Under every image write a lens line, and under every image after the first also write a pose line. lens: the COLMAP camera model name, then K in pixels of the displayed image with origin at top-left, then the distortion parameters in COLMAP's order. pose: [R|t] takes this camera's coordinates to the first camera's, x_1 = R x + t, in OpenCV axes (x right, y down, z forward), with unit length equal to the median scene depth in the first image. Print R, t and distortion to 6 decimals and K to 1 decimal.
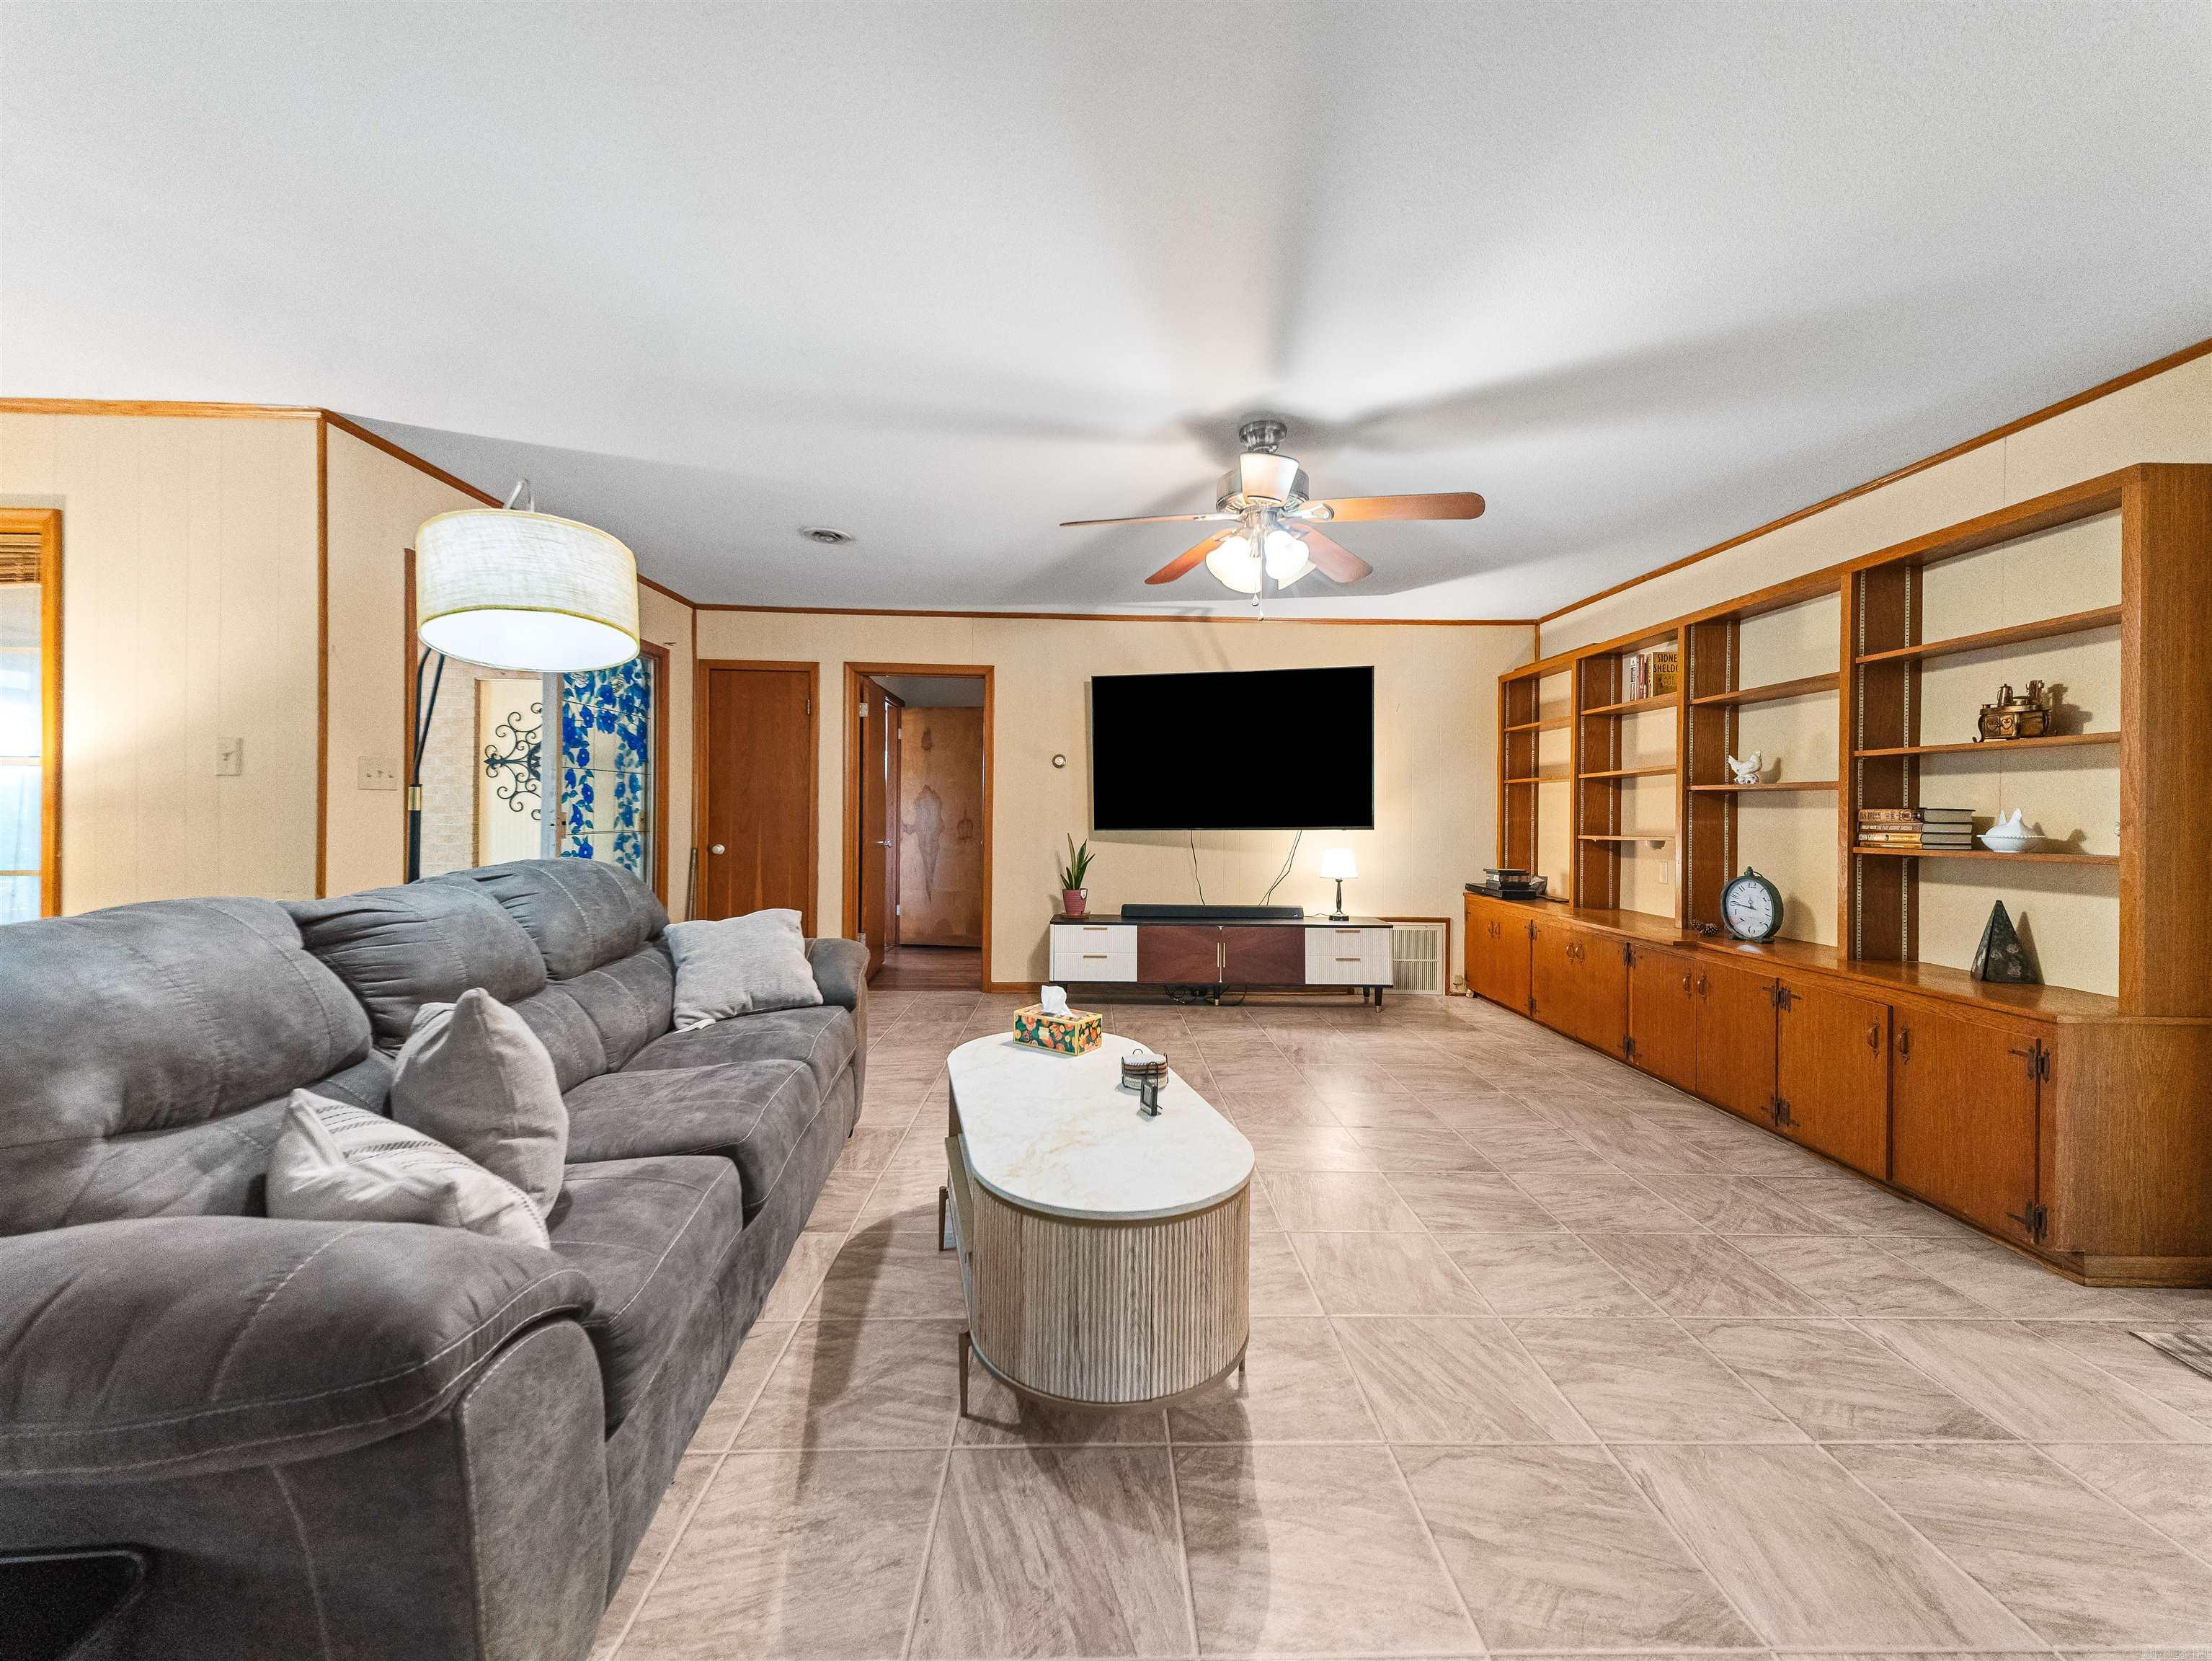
lens RADIAL K [[861.0, 0, 1110.4], [0, 861.0, 804.6], [0, 0, 1]] dist [0.035978, -0.013373]
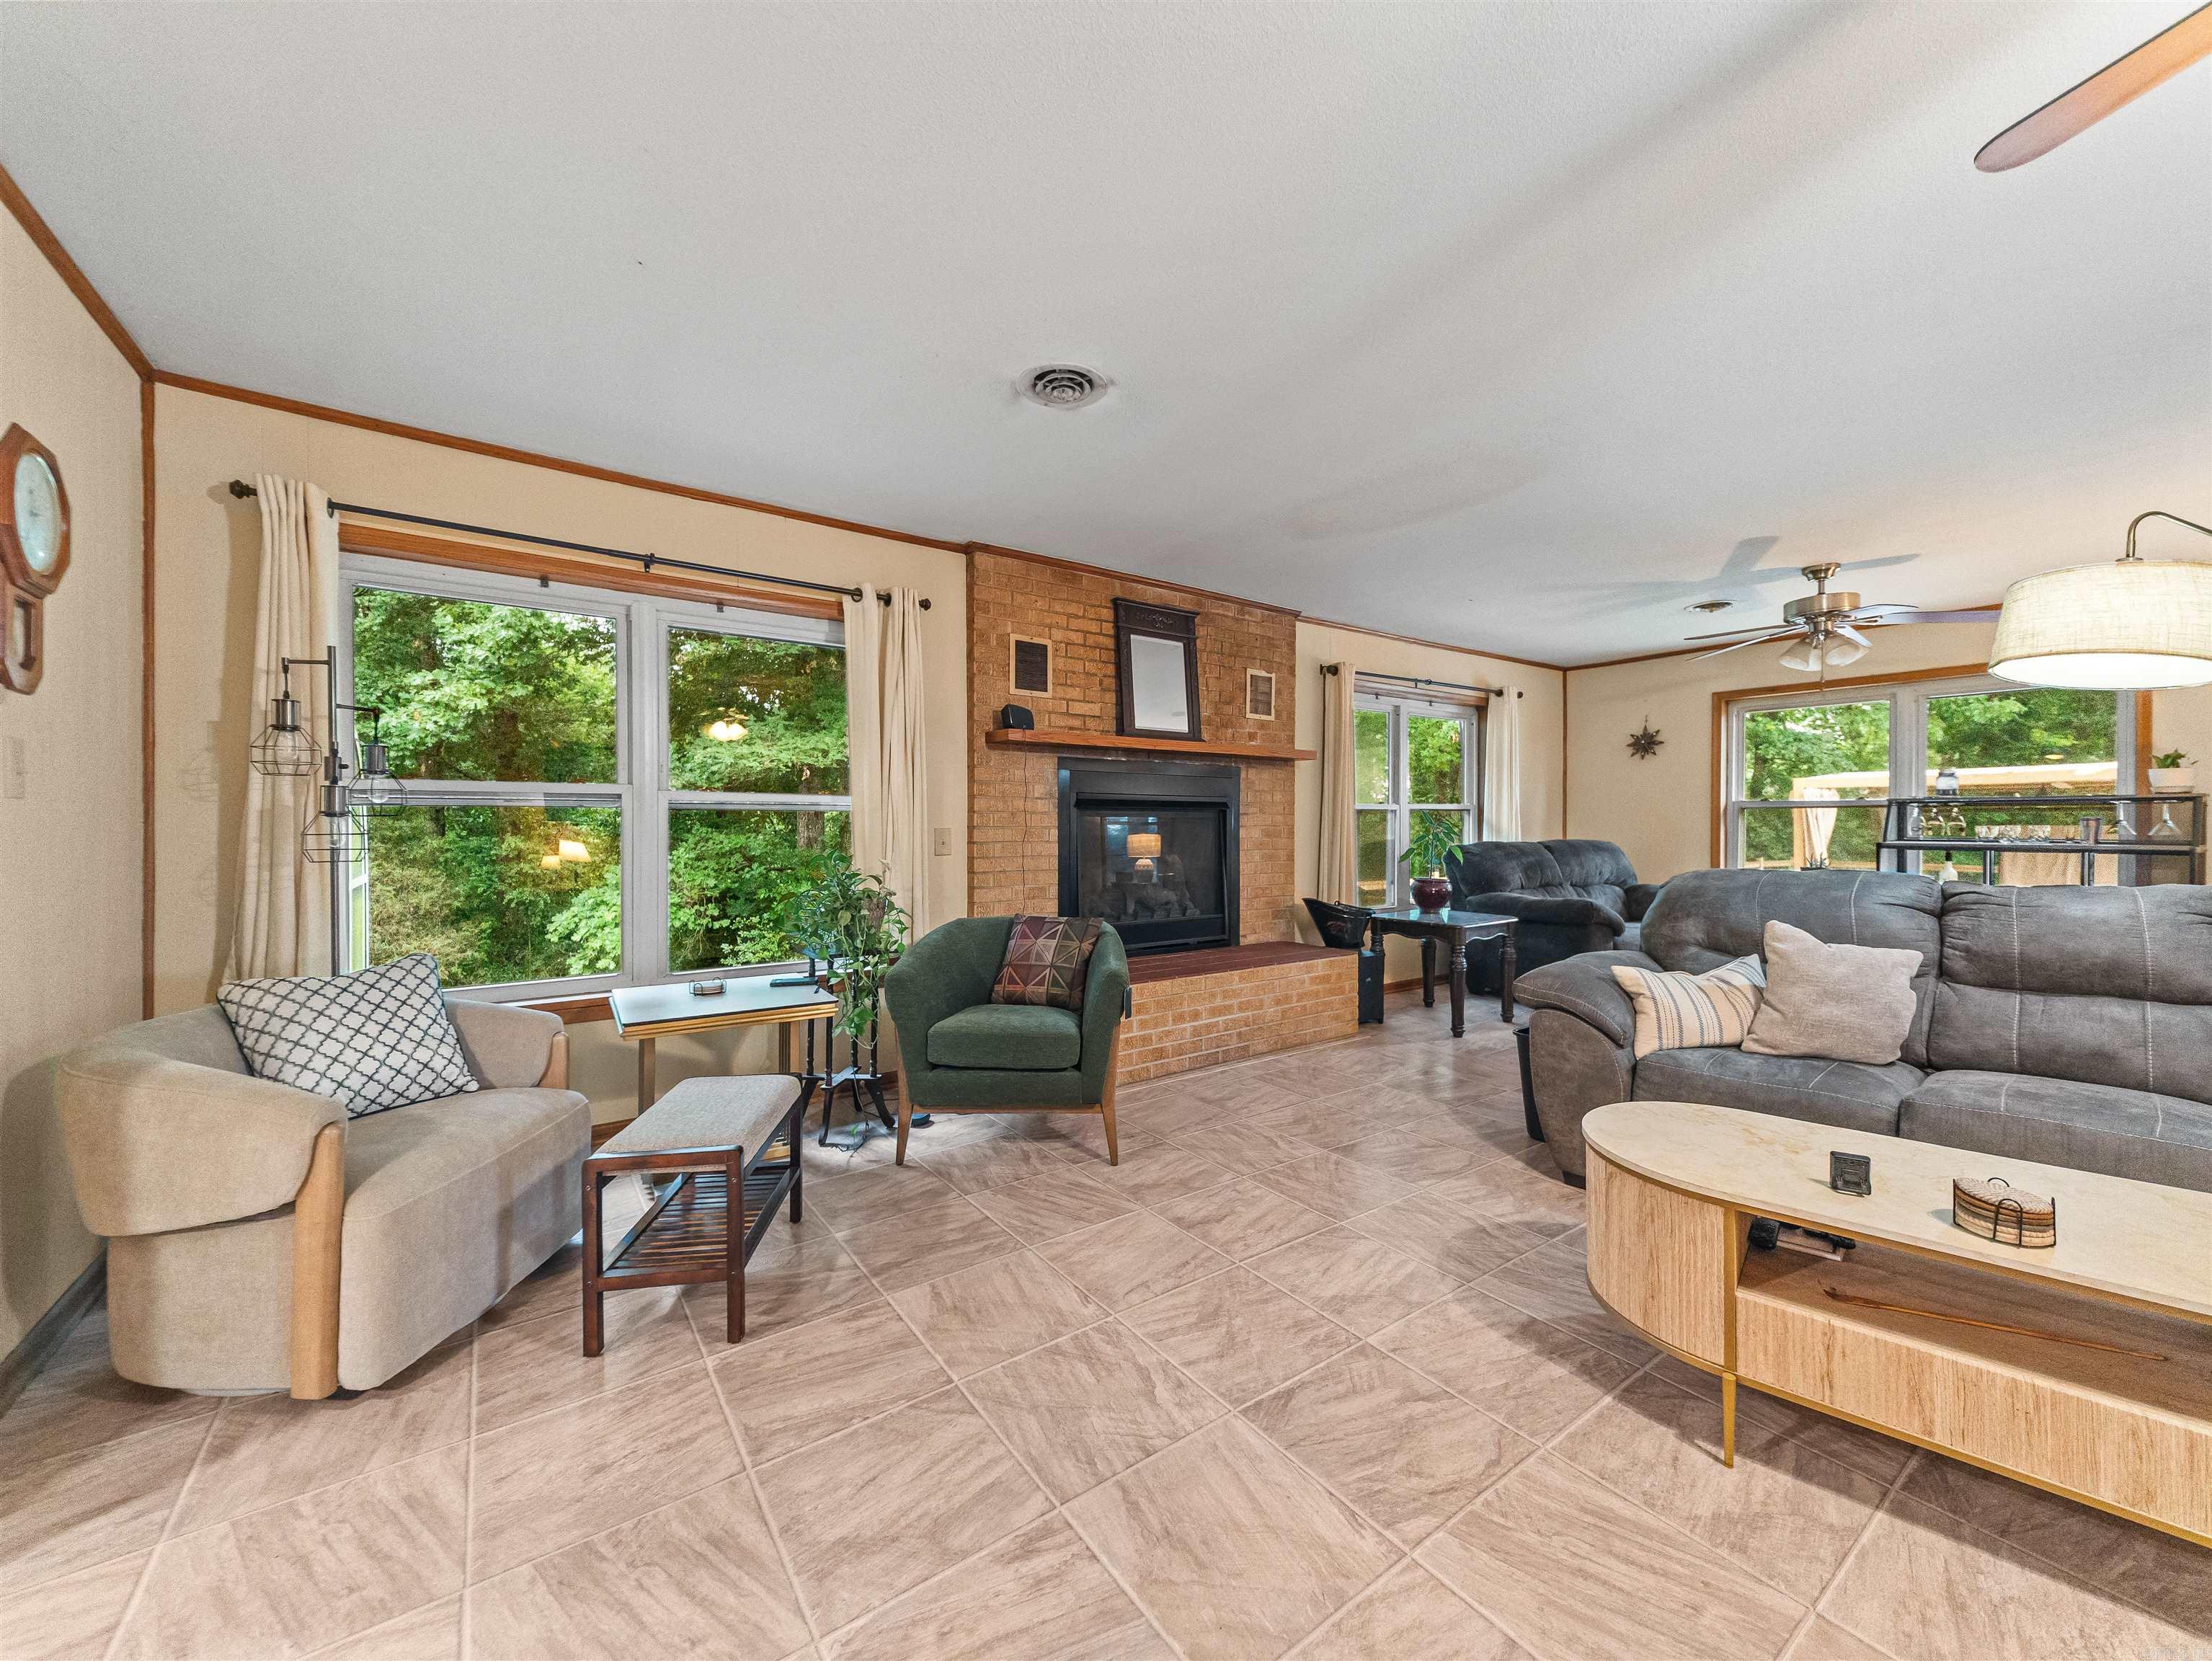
lens RADIAL K [[852.1, 0, 1110.0], [0, 852.1, 822.2], [0, 0, 1]] dist [0.032738, -0.012116]
pose [[-0.827714, -0.011237, -0.561037, 0.484032], [-0.003639, 0.999886, -0.014658, 0.012216], [0.561138, -0.010091, -0.827661, 0.581979]]
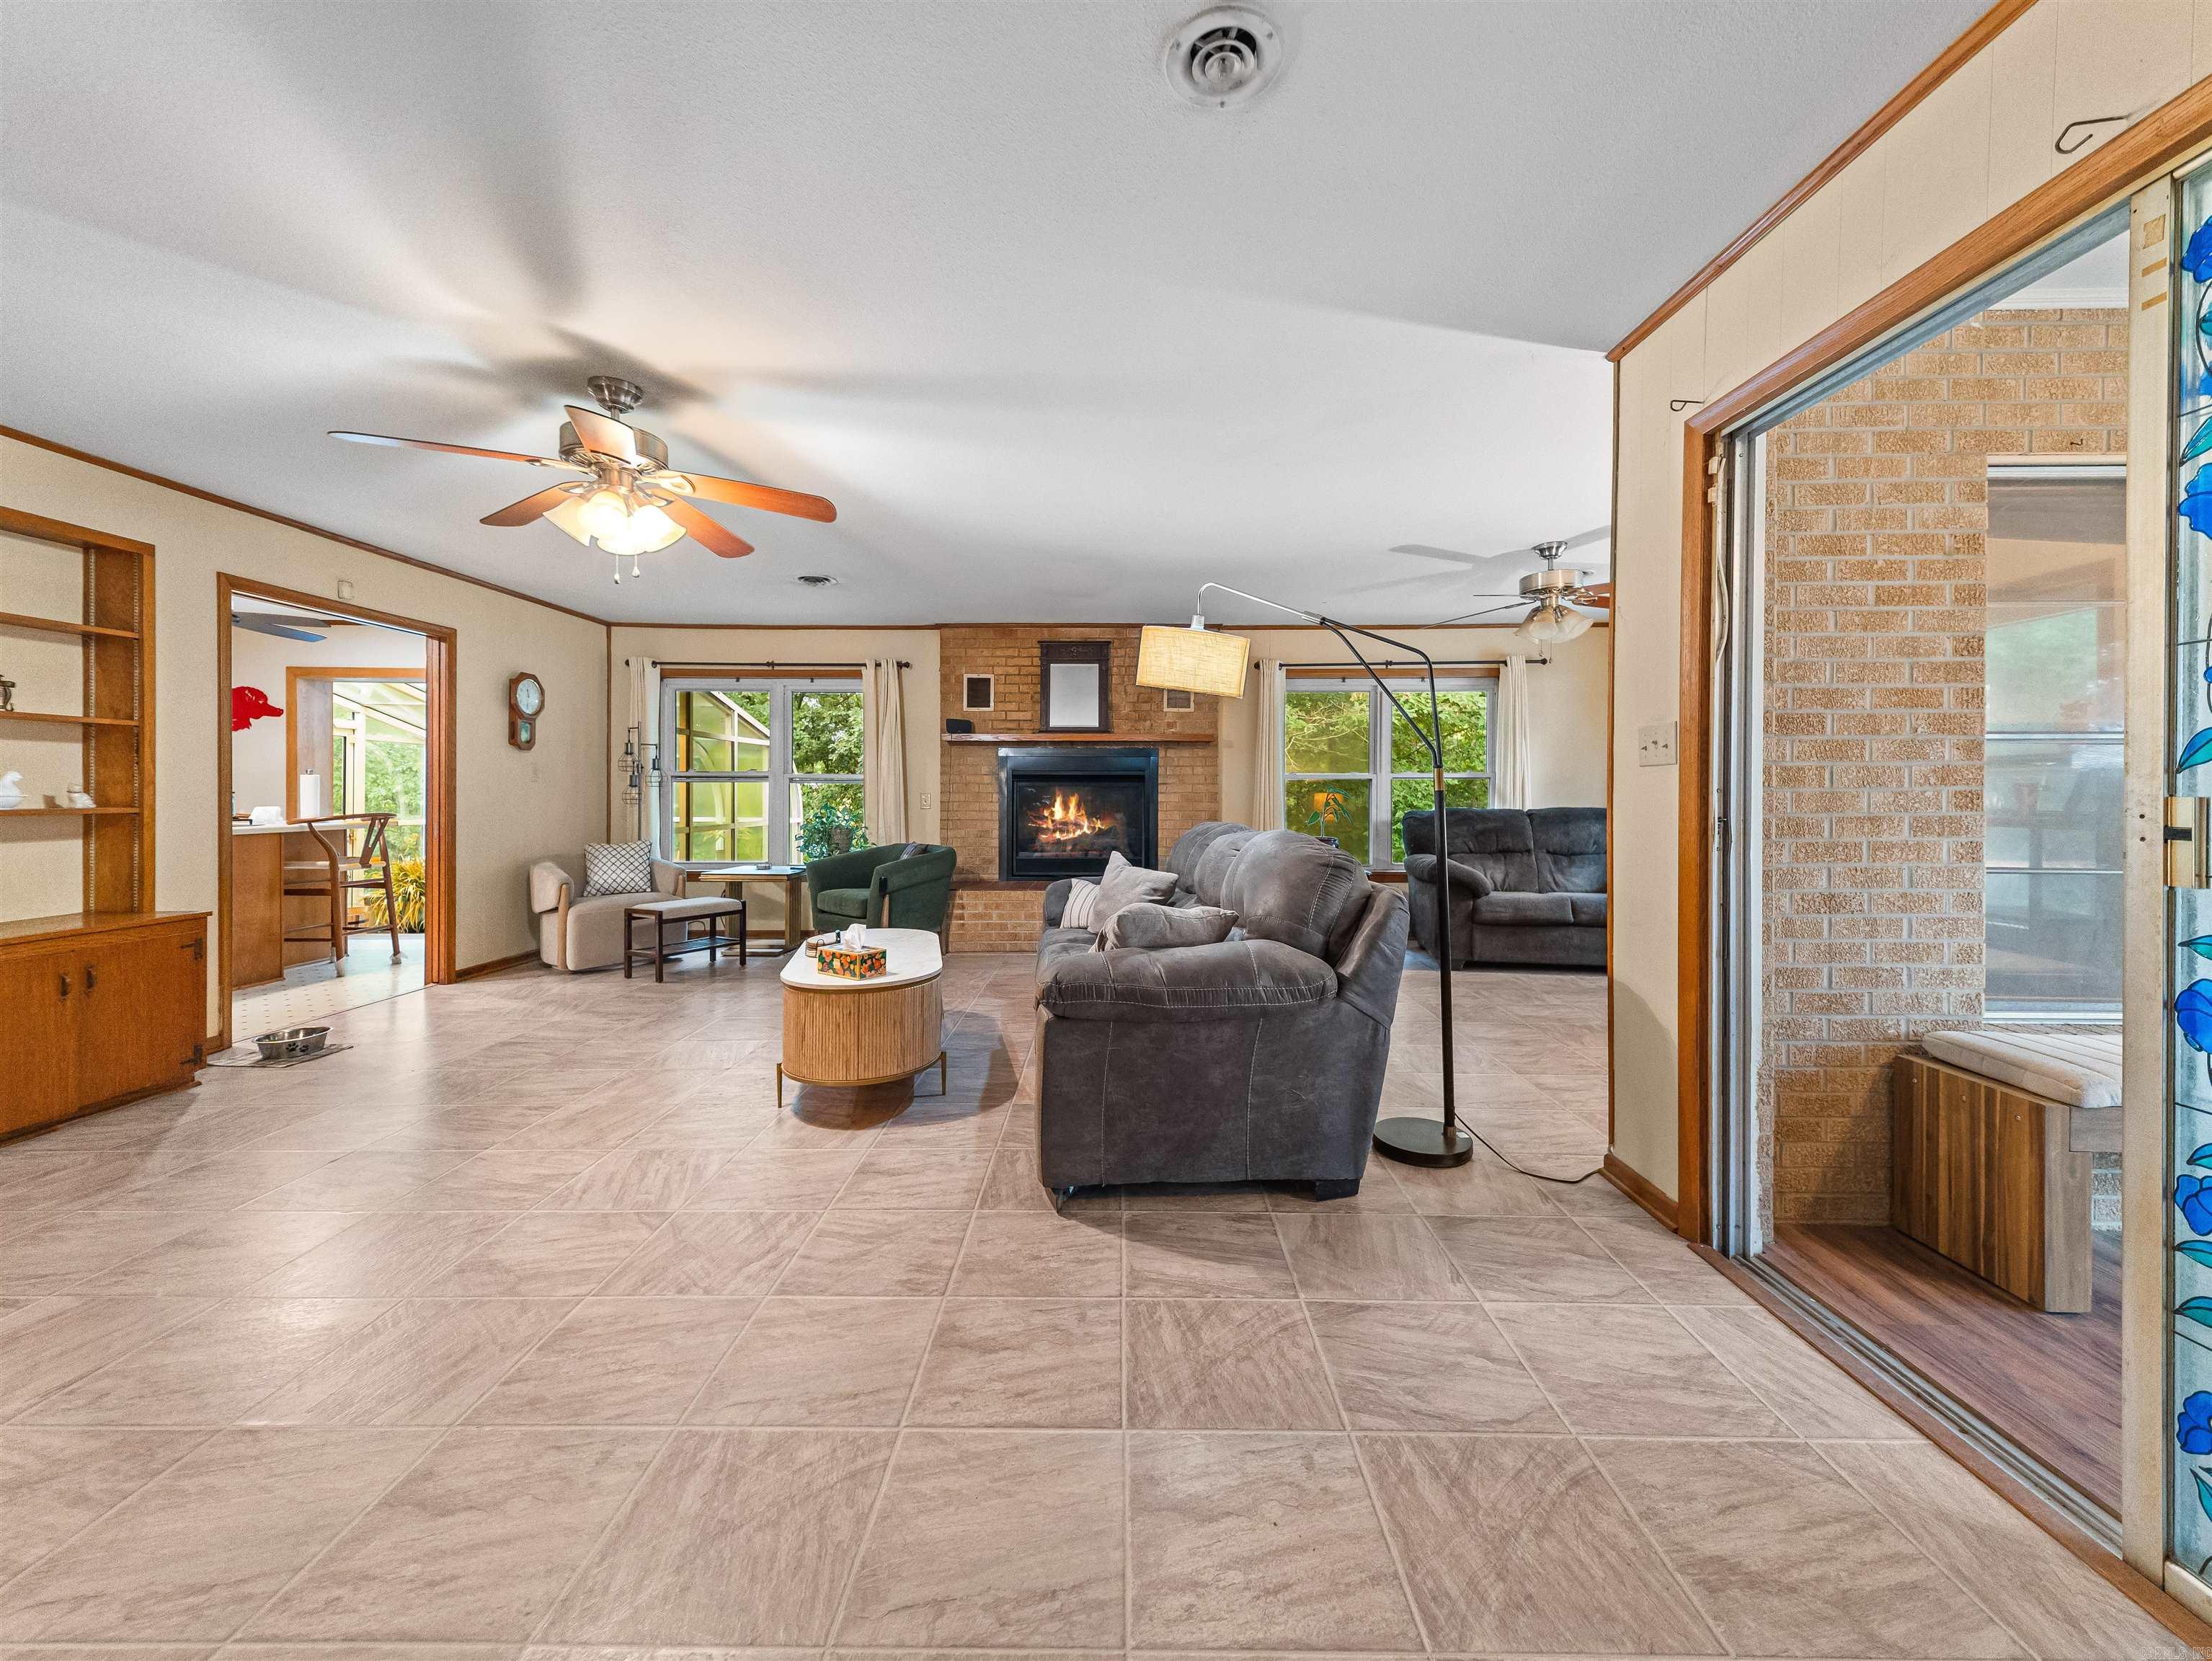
lens RADIAL K [[865.1, 0, 1117.5], [0, 865.1, 792.8], [0, 0, 1]] dist [0.034459, -0.013827]
pose [[-0.999473, -0.012390, 0.030000, -0.274936], [-0.012681, 0.999874, -0.009546, 0.015848], [-0.029877, -0.009922, -0.999504, 1.290799]]
